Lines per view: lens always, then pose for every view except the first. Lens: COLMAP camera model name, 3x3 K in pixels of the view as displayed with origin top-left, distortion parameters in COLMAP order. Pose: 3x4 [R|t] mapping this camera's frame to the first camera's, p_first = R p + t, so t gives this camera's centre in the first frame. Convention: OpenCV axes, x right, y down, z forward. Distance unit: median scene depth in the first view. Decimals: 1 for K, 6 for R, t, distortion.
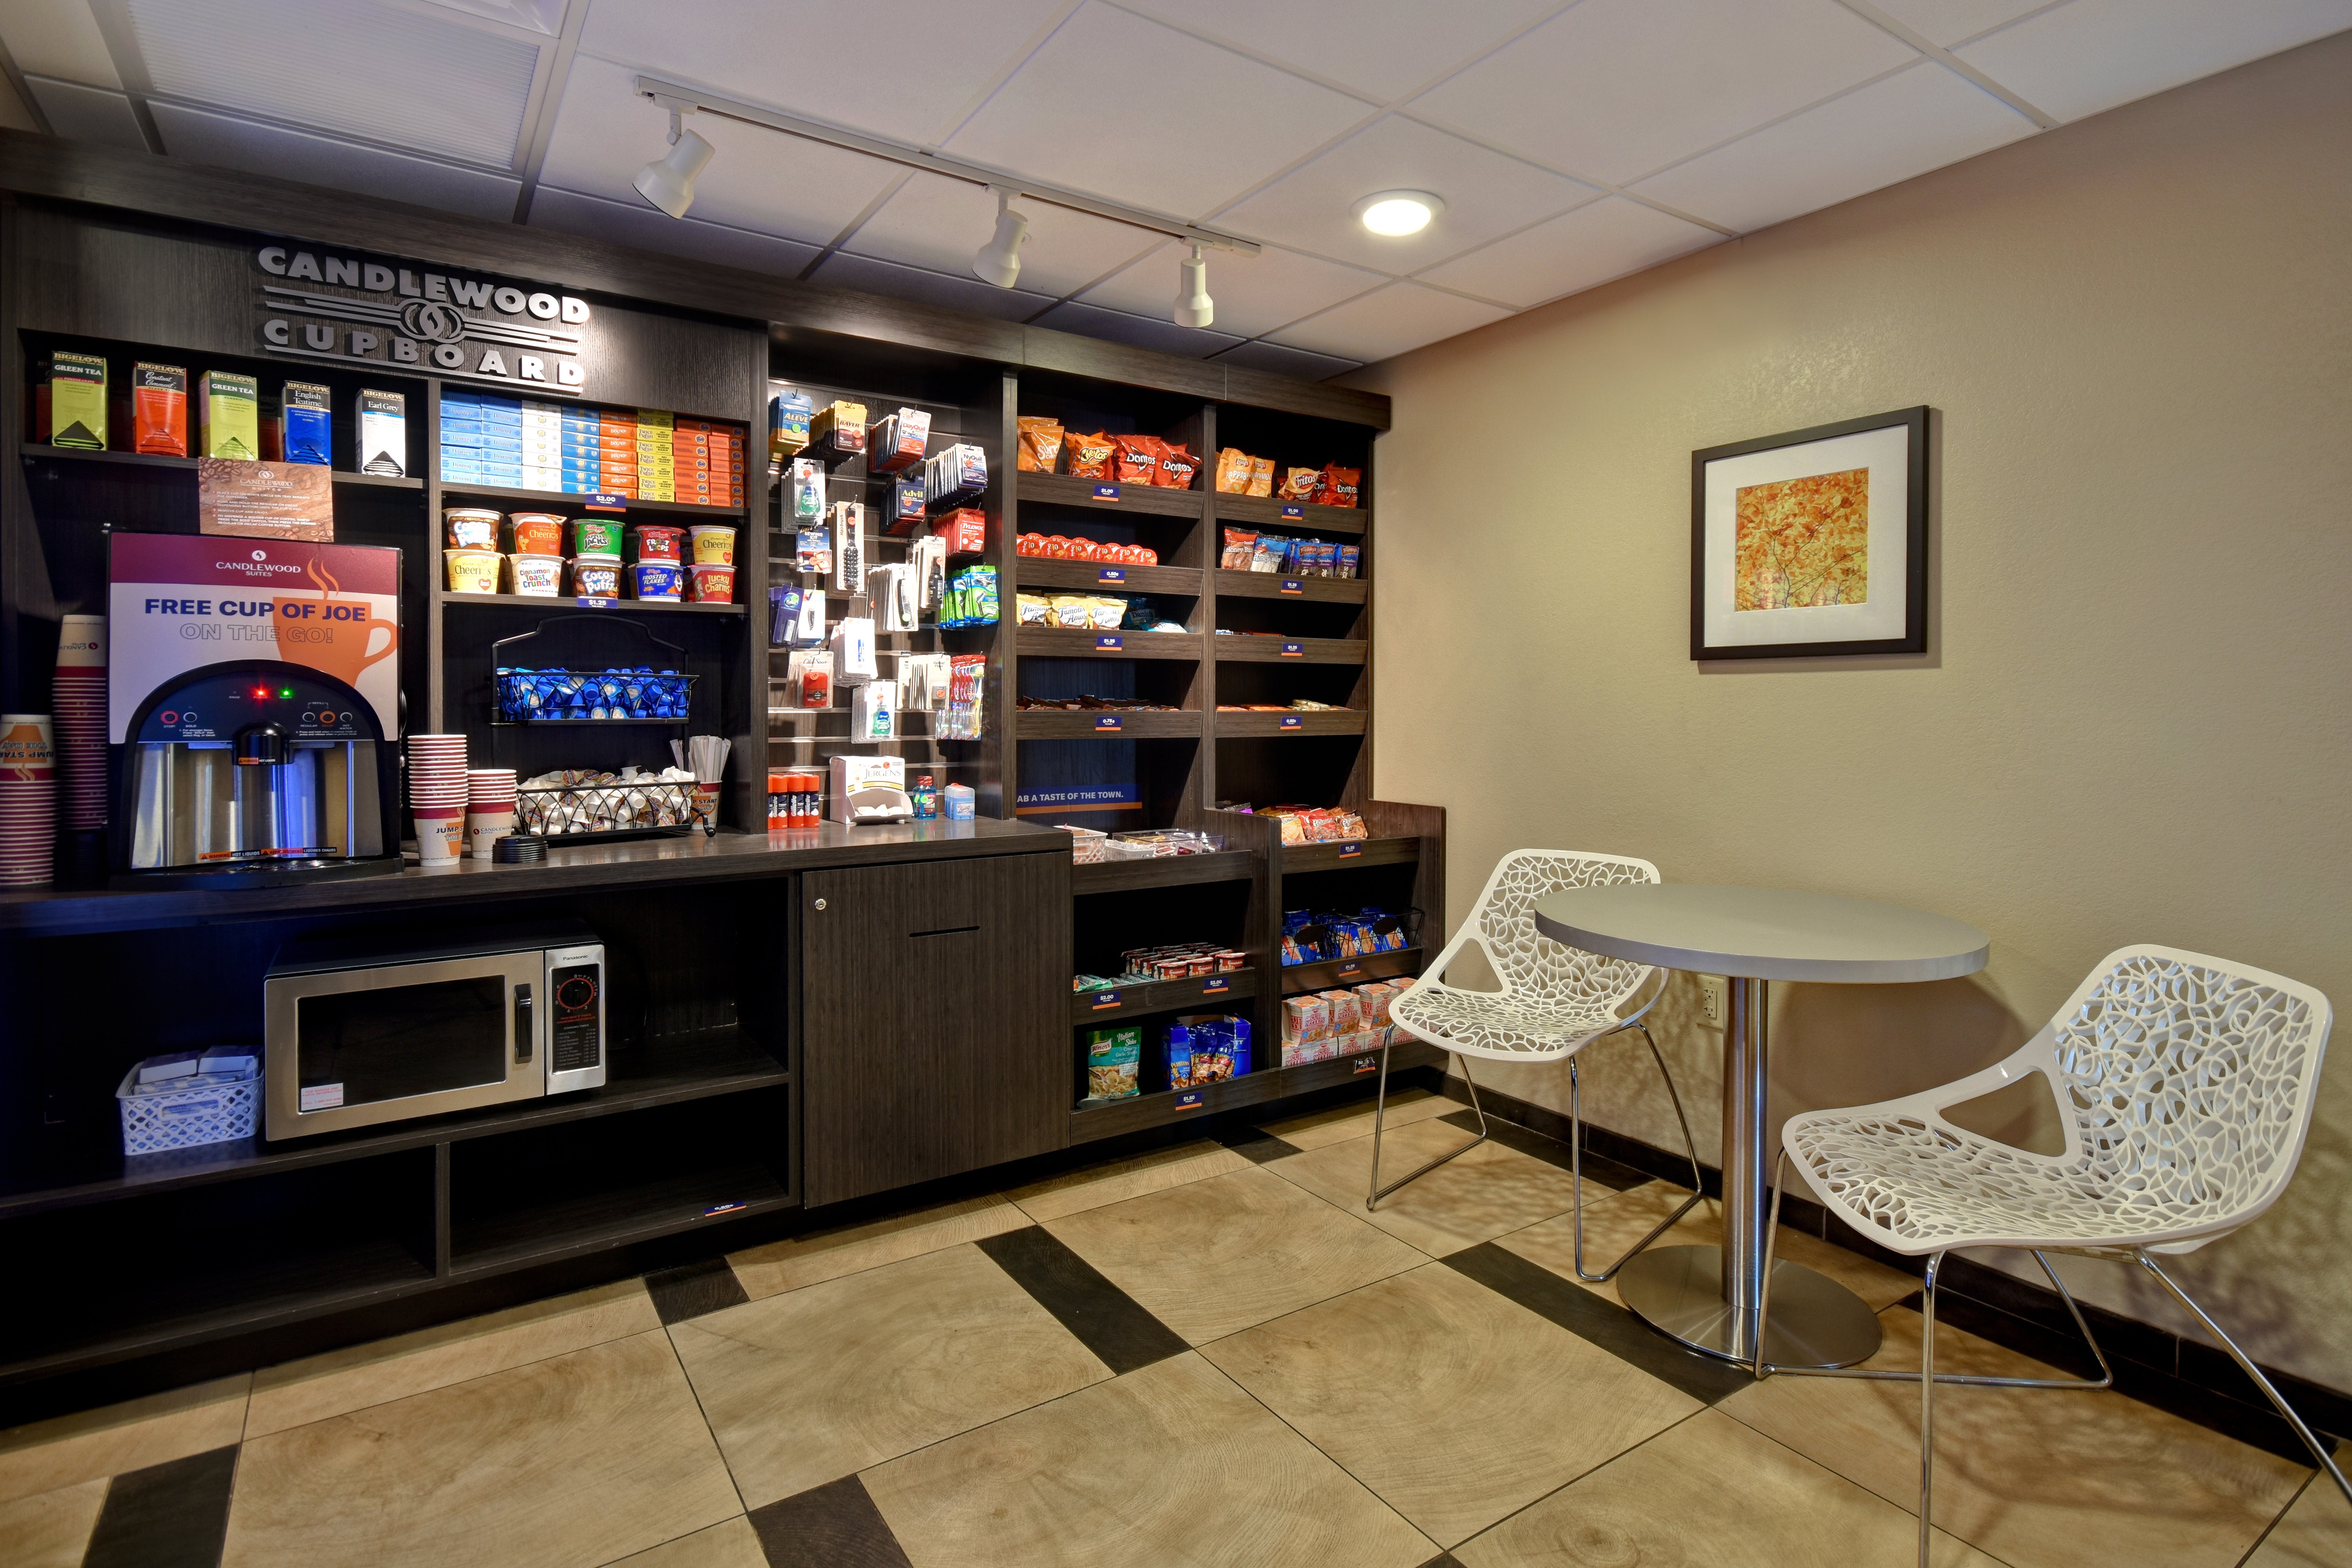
lens RADIAL K [[1183.5, 0, 1174.9], [0, 1183.5, 722.5], [0, 0, 1]] dist [-0.000070, 0.000720]
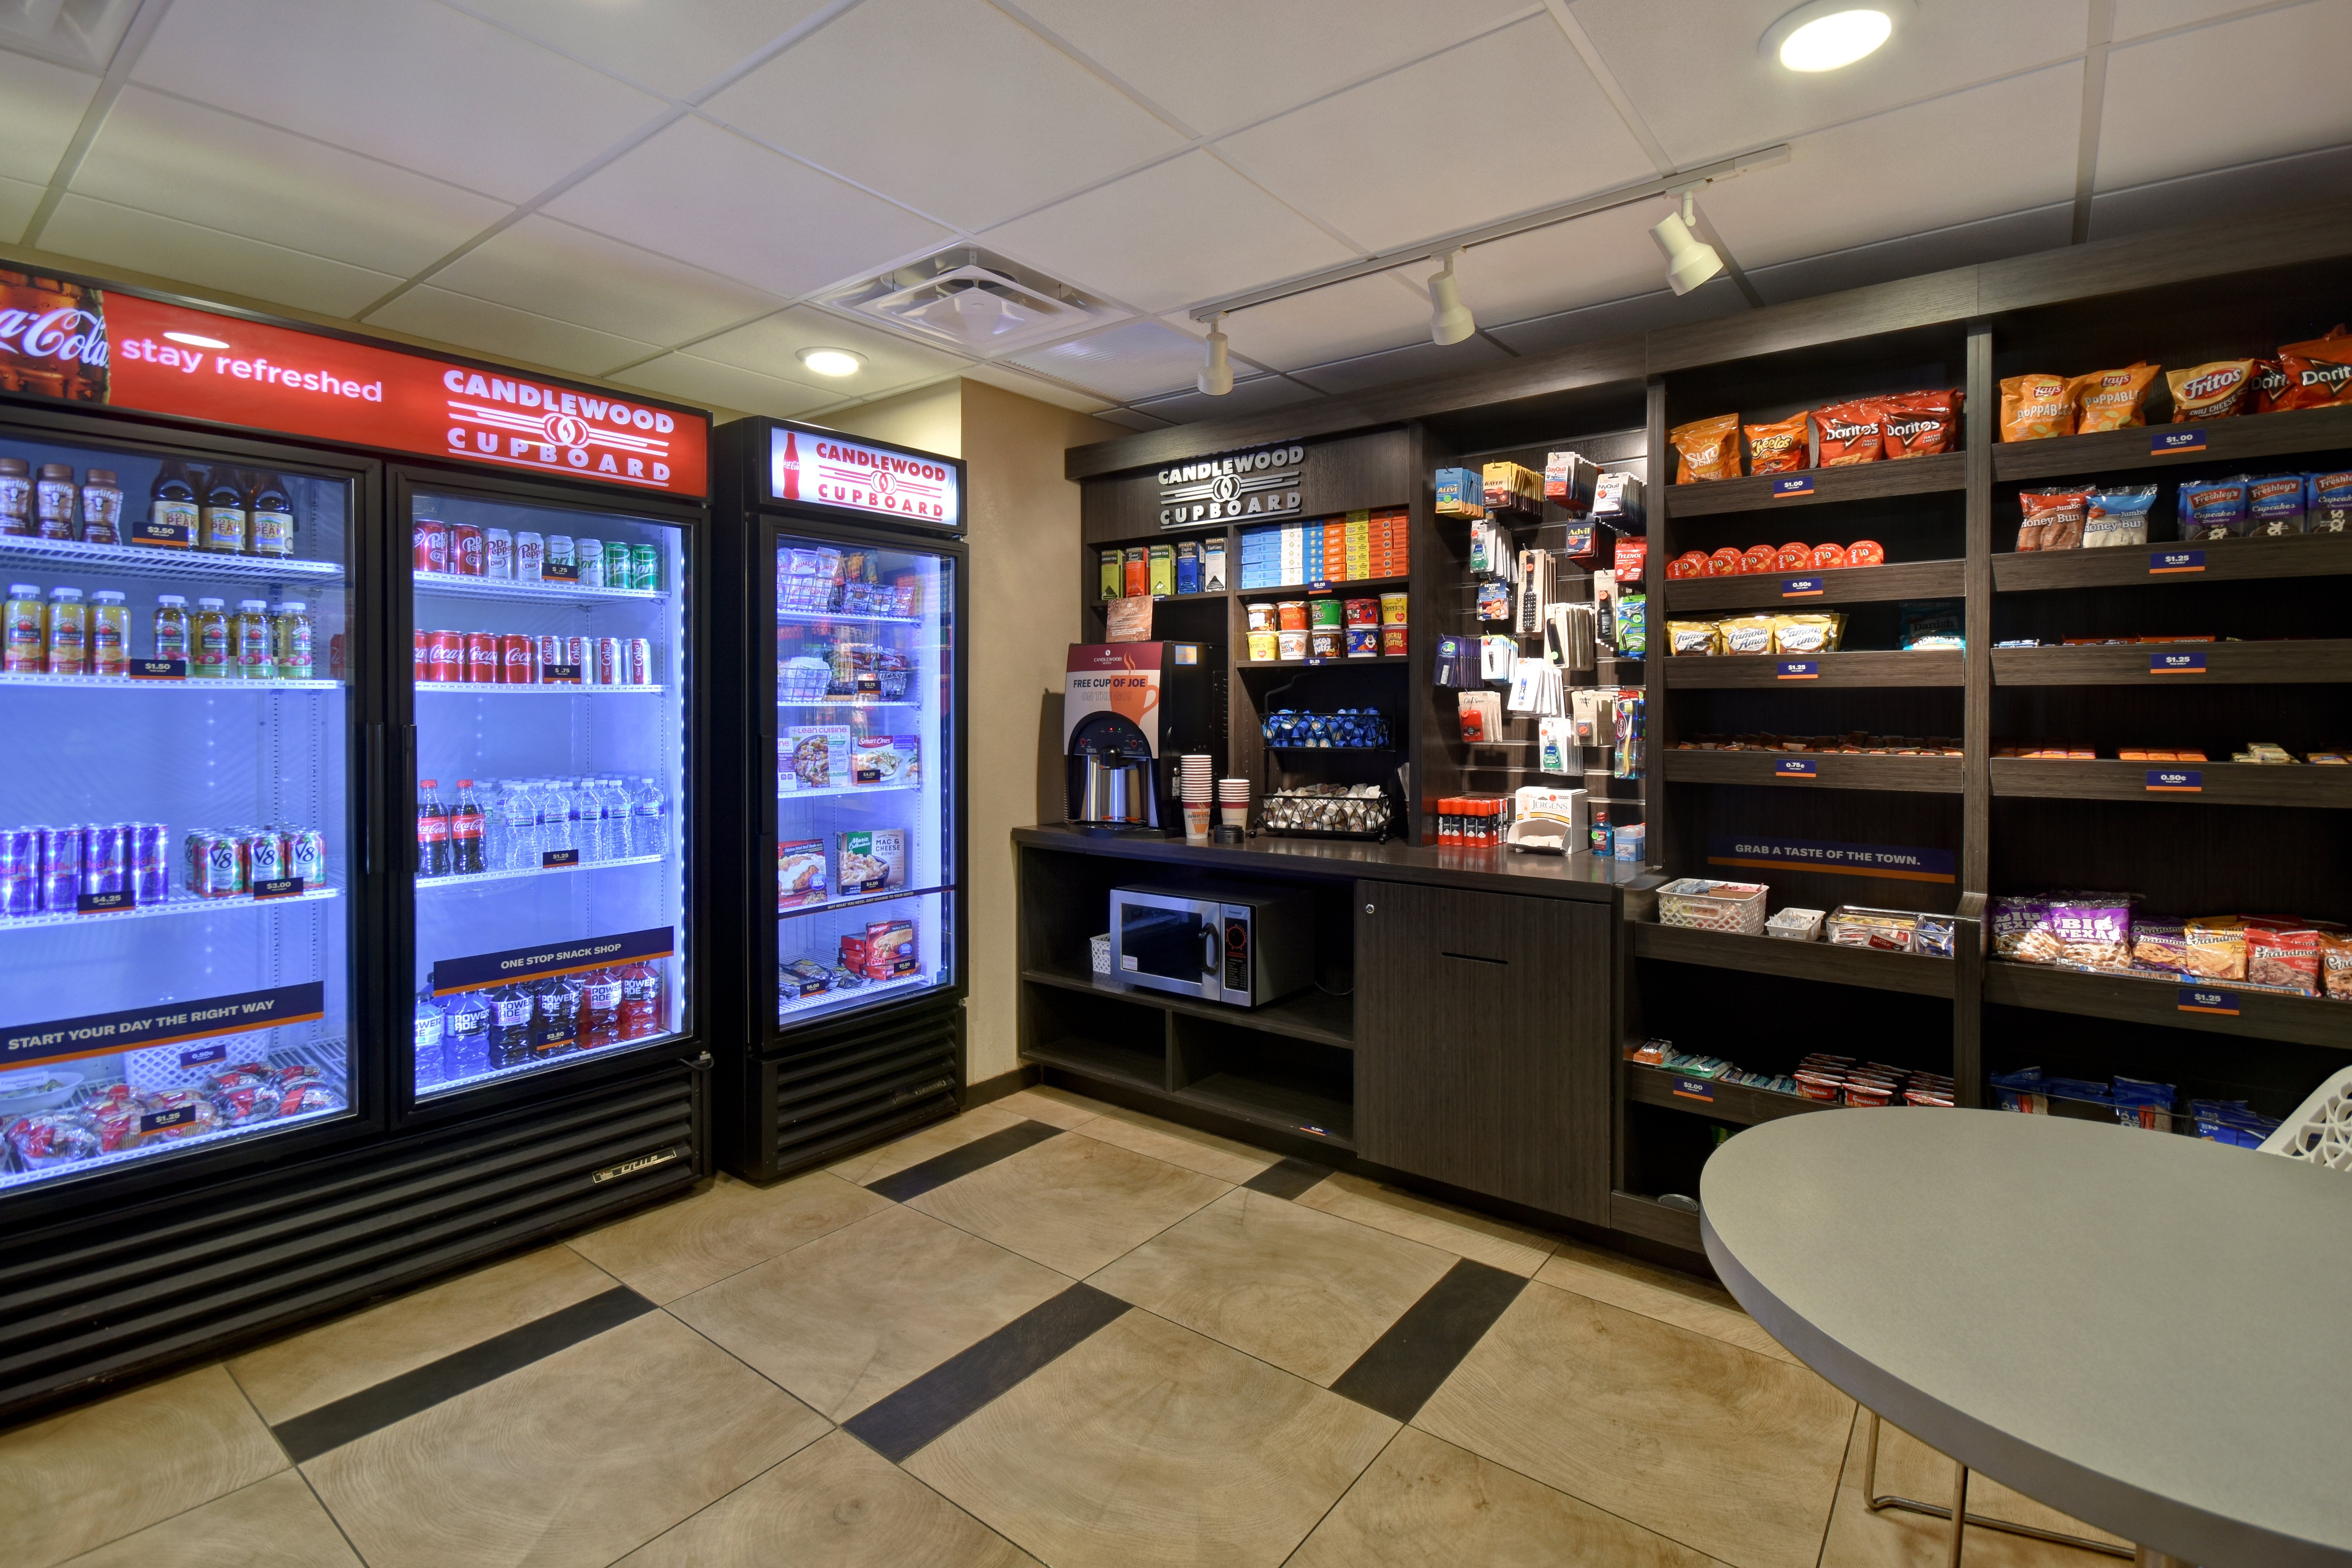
lens RADIAL K [[1101.5, 0, 1175.6], [0, 1101.5, 732.4], [0, 0, 1]] dist [-0.001615, 0.000523]
pose [[0.313894, 0.018609, -0.949276, 0.646769], [-0.015237, 0.999778, 0.014560, -0.034855], [0.949336, 0.009894, 0.314108, 0.435125]]
